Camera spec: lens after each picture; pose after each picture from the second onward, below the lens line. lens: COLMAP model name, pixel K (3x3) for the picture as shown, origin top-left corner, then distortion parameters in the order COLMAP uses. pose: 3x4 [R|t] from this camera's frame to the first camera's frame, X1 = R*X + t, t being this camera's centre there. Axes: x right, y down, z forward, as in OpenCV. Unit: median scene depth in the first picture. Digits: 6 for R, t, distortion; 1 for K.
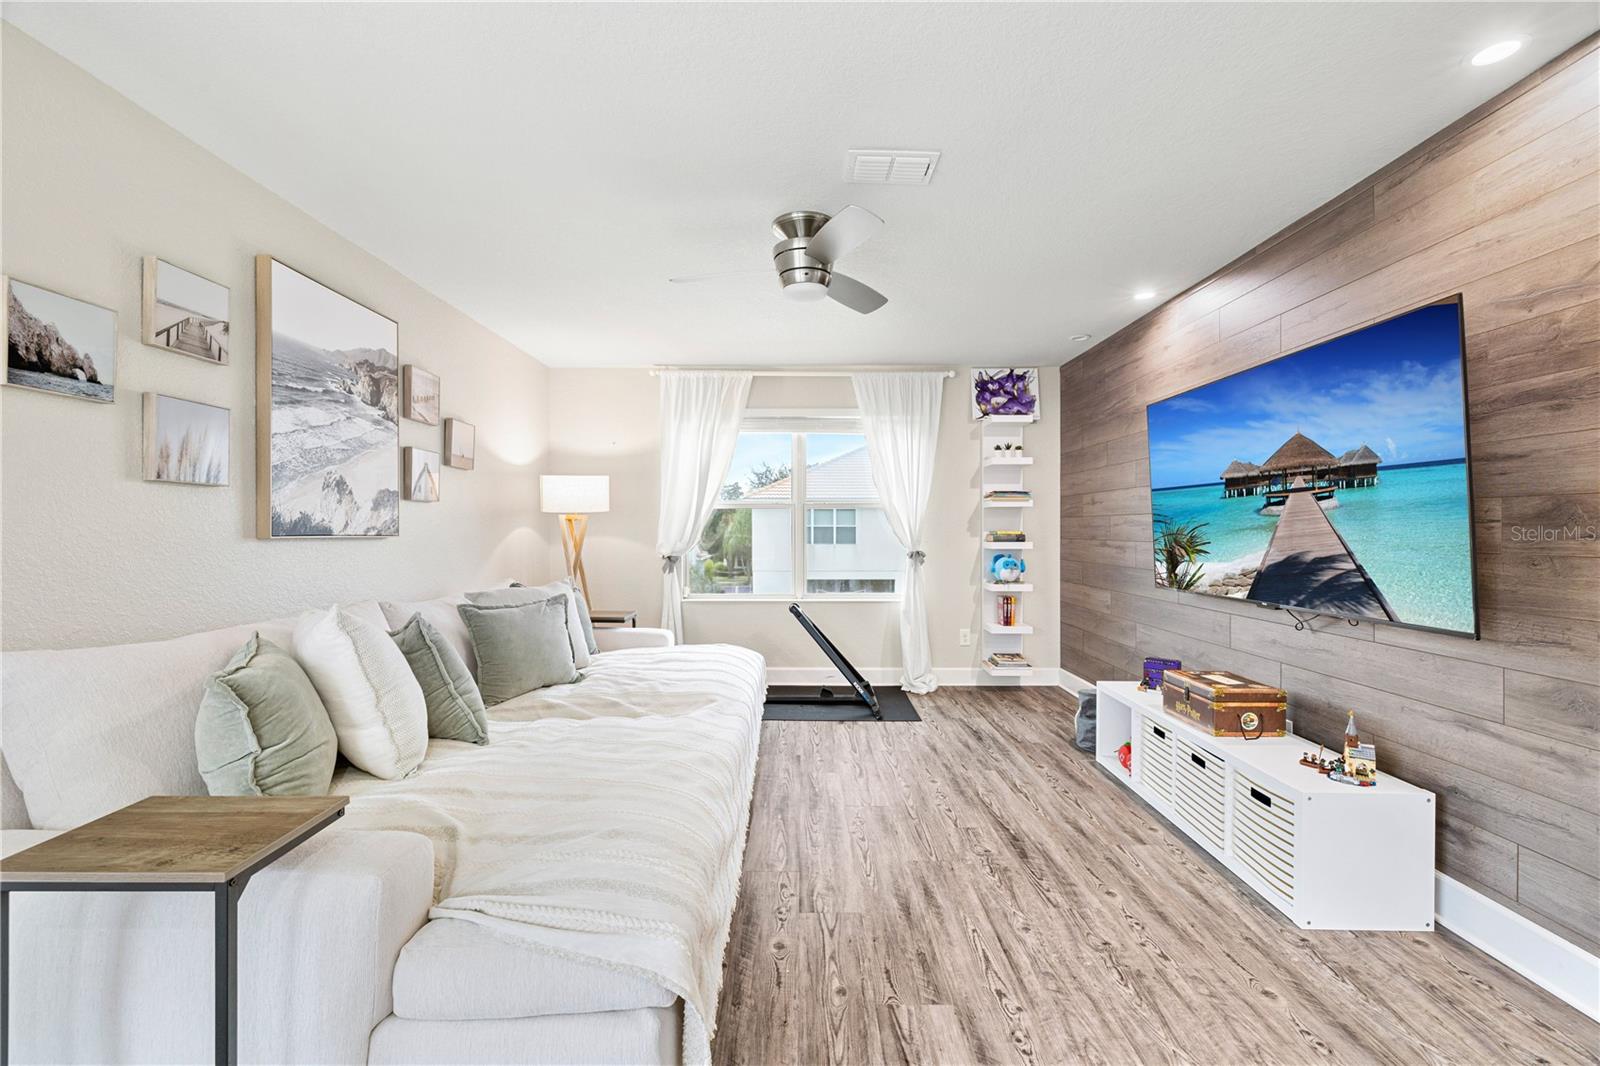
lens RADIAL K [[693.9, 0, 800.0], [0, 693.9, 533.0], [0, 0, 1]] dist [-0.000257, 0.000076]
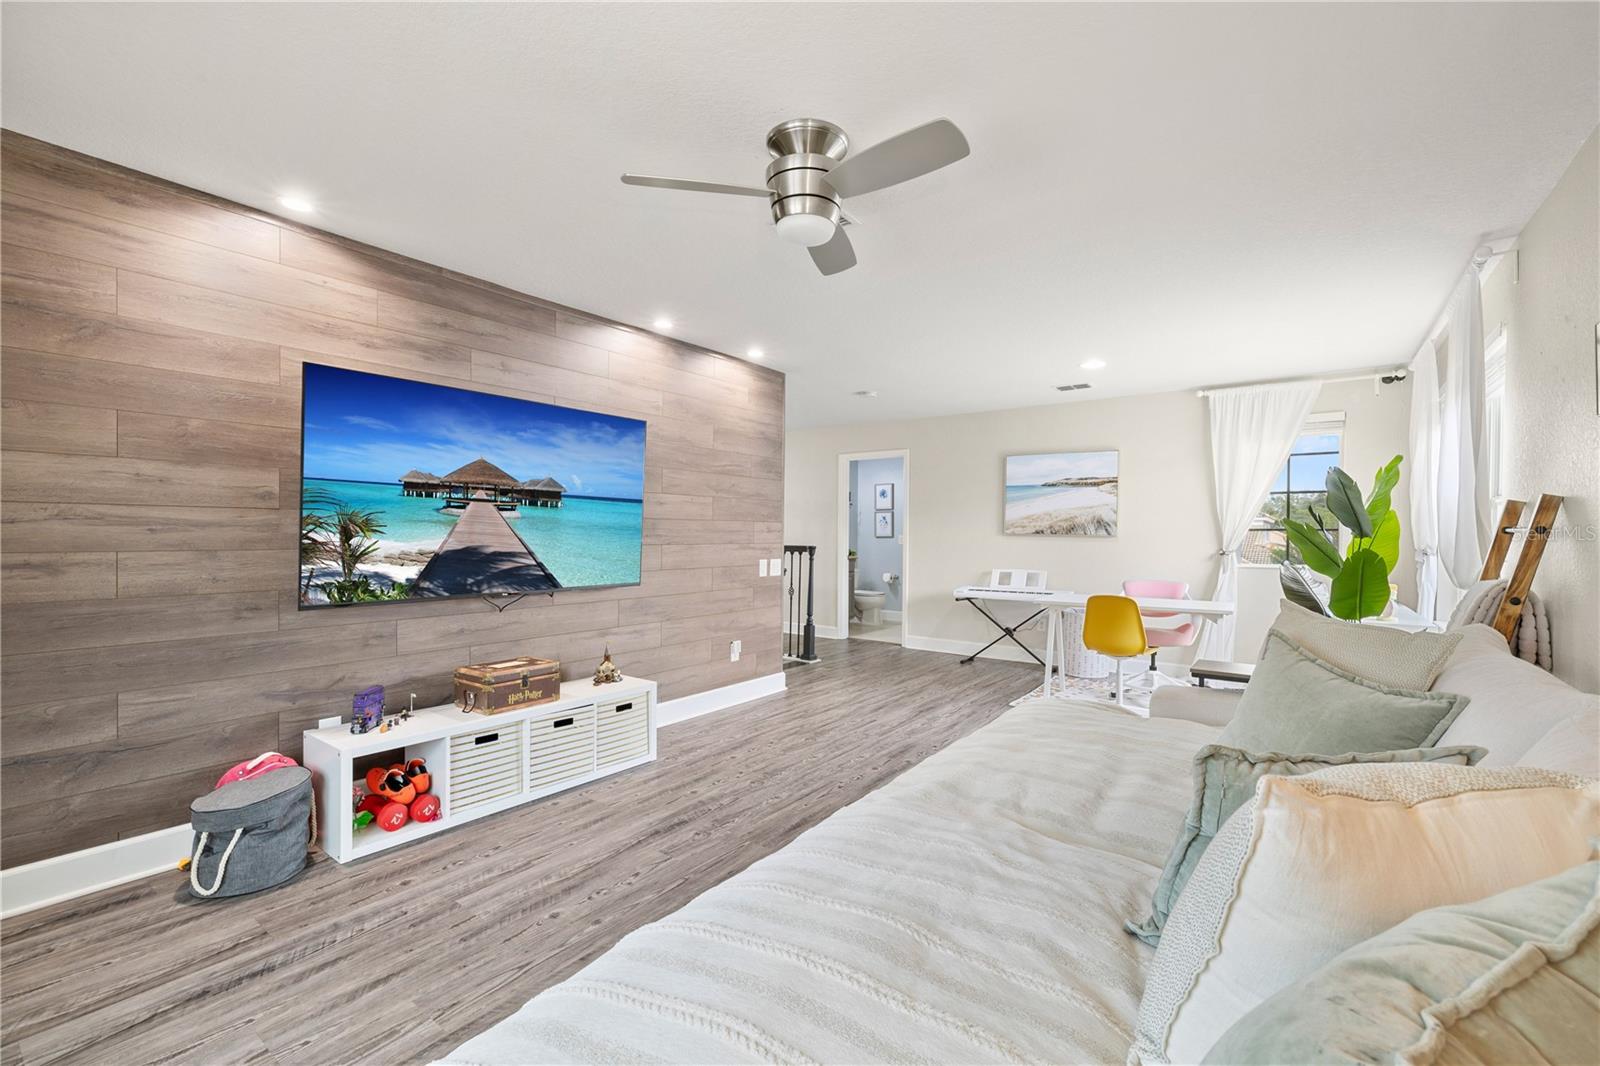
lens RADIAL K [[679.1, 0, 806.5], [0, 679.1, 543.0], [0, 0, 1]] dist [0.000061, 0.000045]
pose [[-0.816526, -0.010723, 0.577209, -0.459686], [-0.003527, 0.999901, 0.013586, -0.007031], [-0.577297, 0.009058, -0.816484, 1.713411]]
